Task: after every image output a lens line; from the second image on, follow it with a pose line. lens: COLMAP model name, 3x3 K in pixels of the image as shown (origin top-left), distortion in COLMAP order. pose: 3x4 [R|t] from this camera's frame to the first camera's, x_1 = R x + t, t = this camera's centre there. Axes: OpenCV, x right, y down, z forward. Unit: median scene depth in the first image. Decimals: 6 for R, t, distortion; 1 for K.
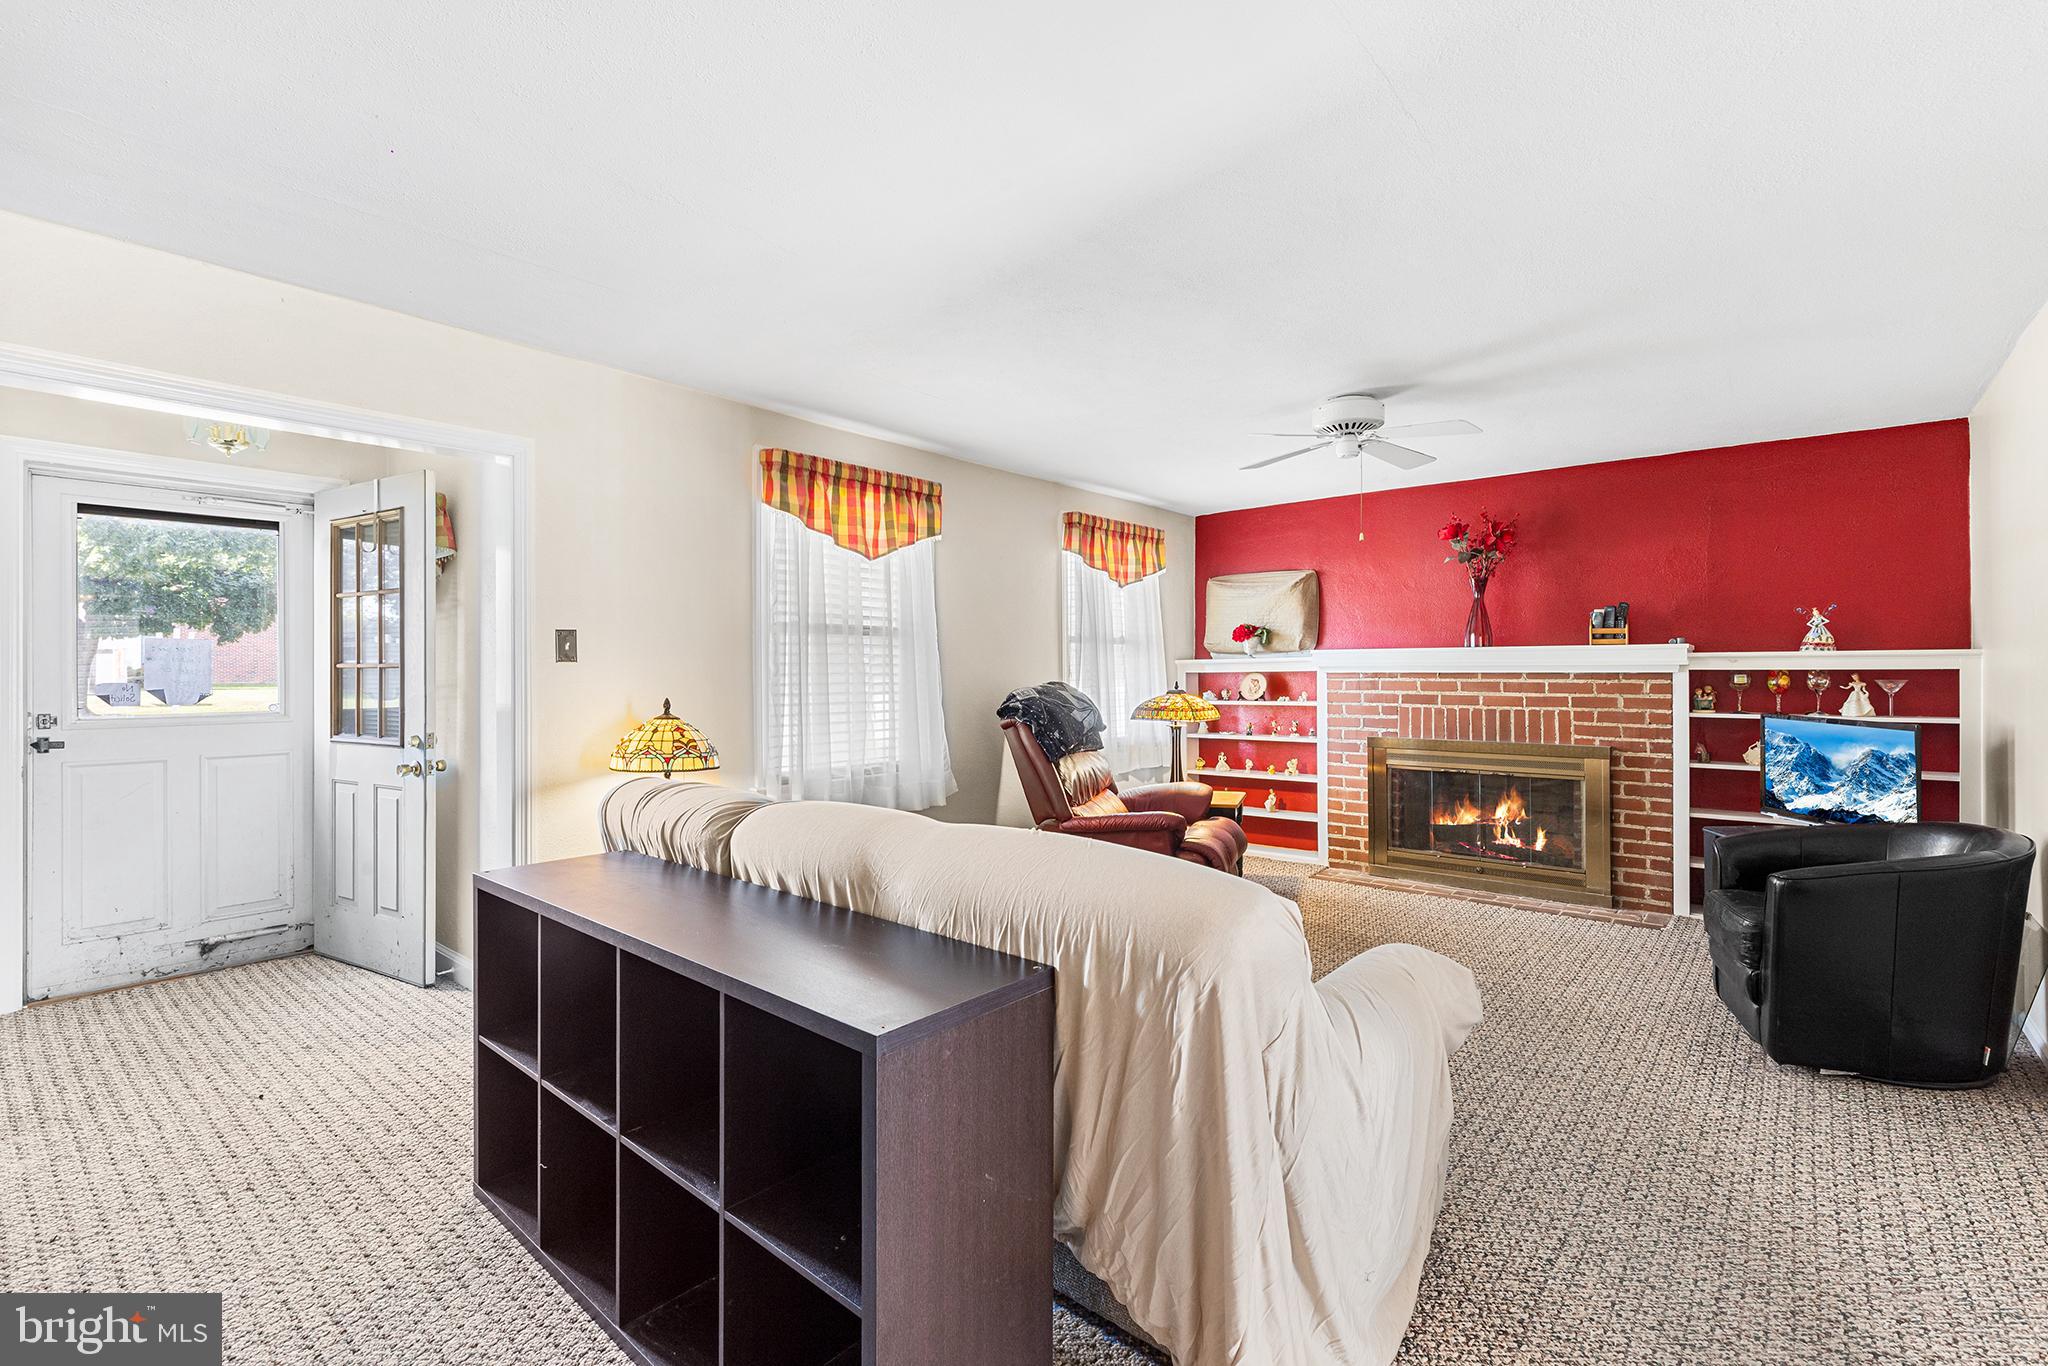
lens RADIAL K [[919.0, 0, 998.4], [0, 919.0, 657.3], [0, 0, 1]] dist [-0.001041, 0.000690]
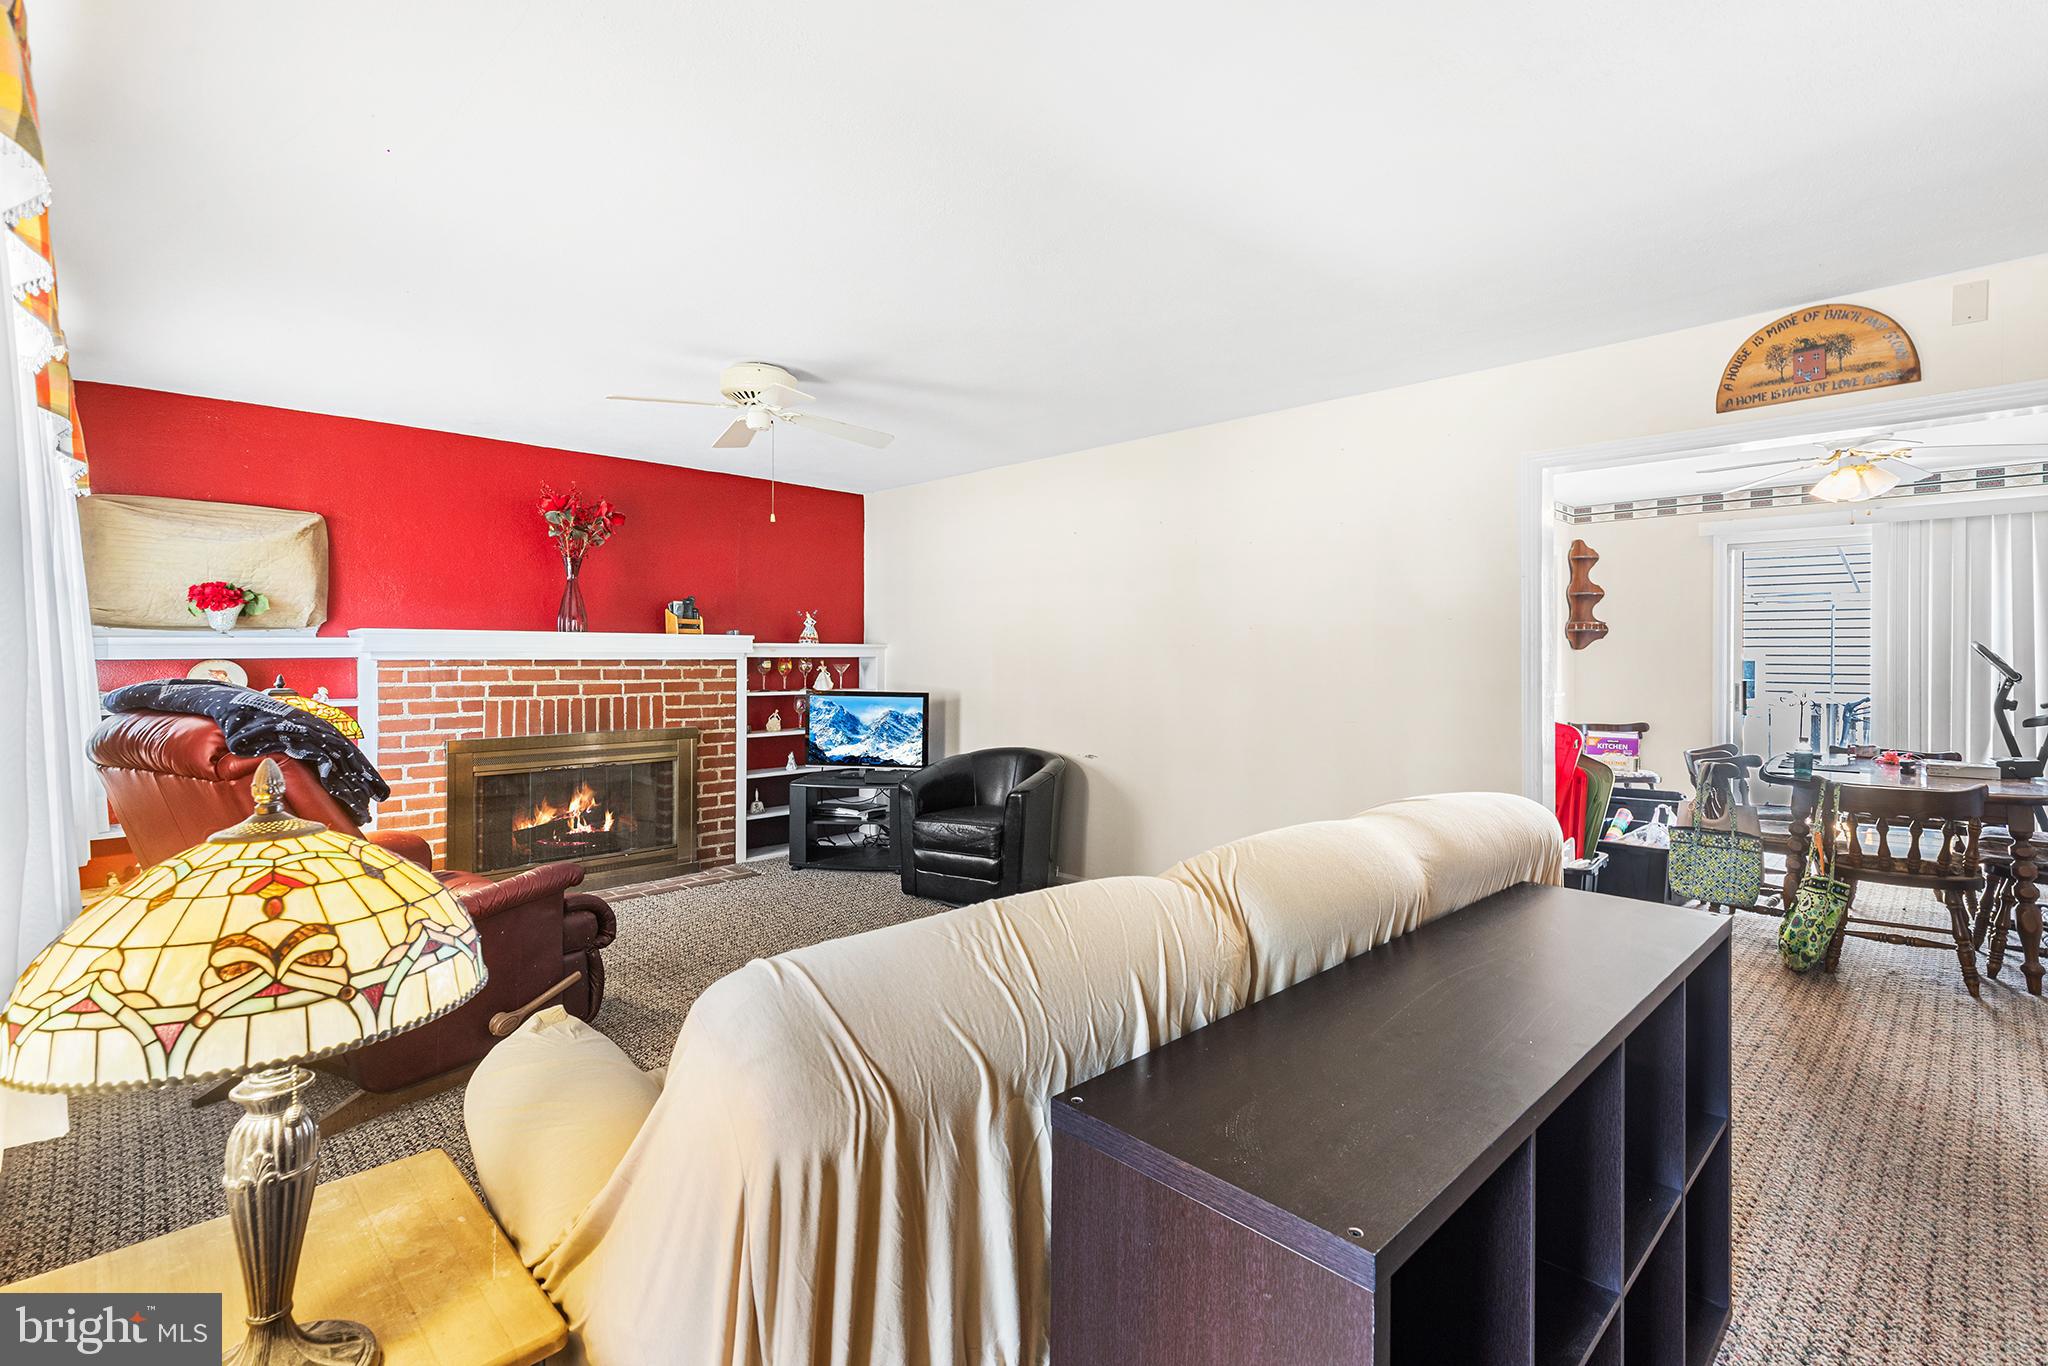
lens RADIAL K [[919.0, 0, 1026.8], [0, 919.0, 663.1], [0, 0, 1]] dist [-0.001041, 0.000690]
pose [[0.101572, -0.007327, 0.994801, -0.355942], [-0.018885, 0.999778, 0.009292, 0.002861], [-0.994649, -0.019730, 0.101411, 0.444406]]
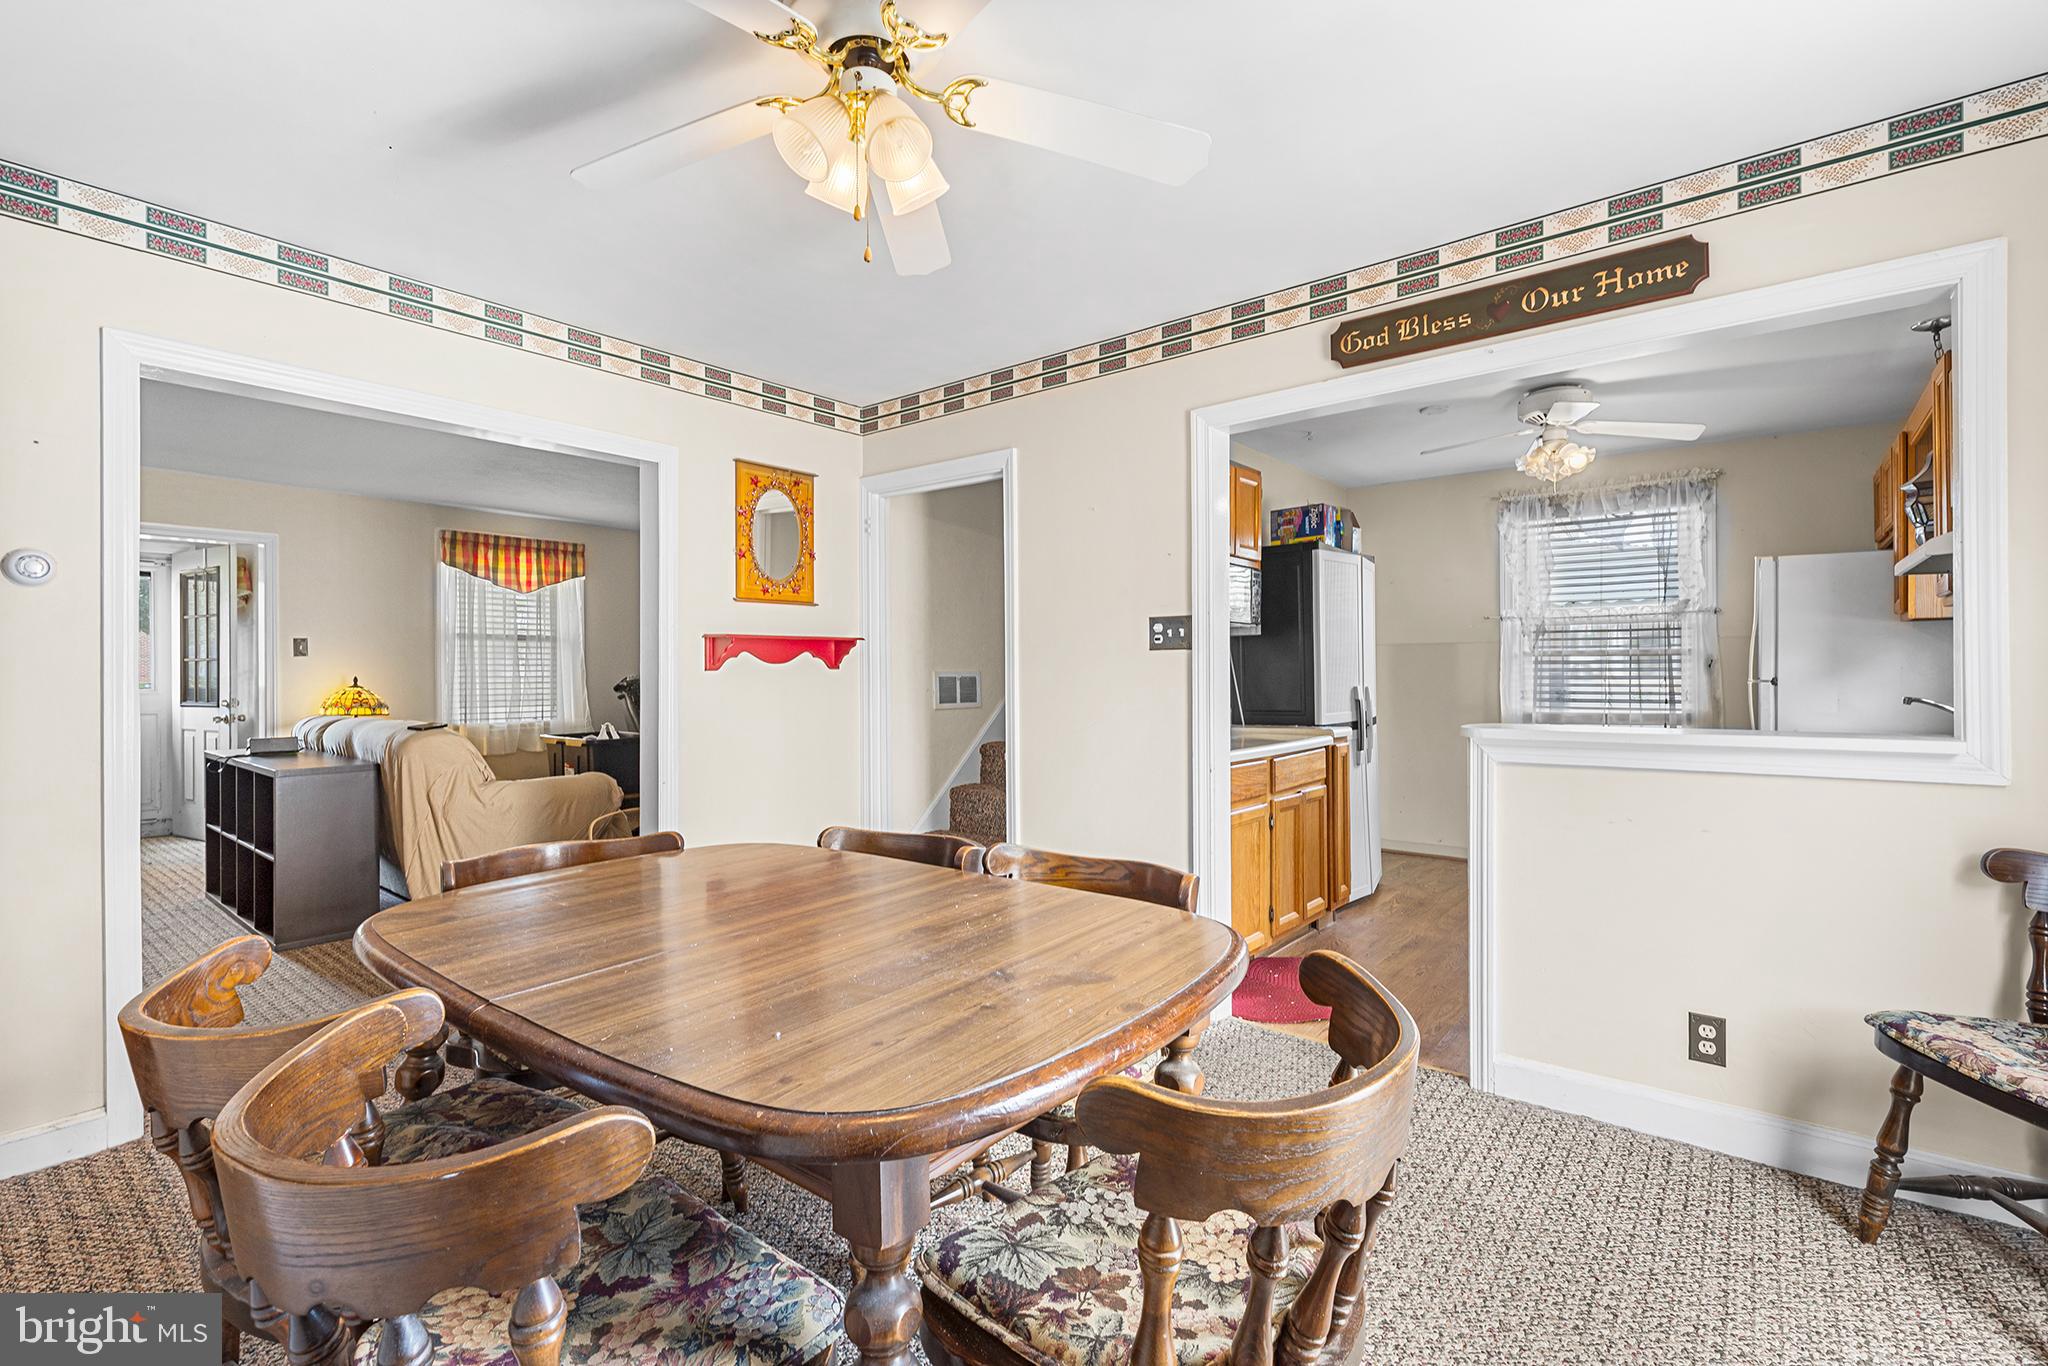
lens RADIAL K [[919.0, 0, 1019.0], [0, 919.0, 673.5], [0, 0, 1]] dist [-0.001041, 0.000690]
pose [[0.999426, -0.001208, 0.033844, 1.182761], [0.000601, 0.999839, 0.017955, 0.009530], [-0.033860, -0.017924, 0.999266, -1.139088]]
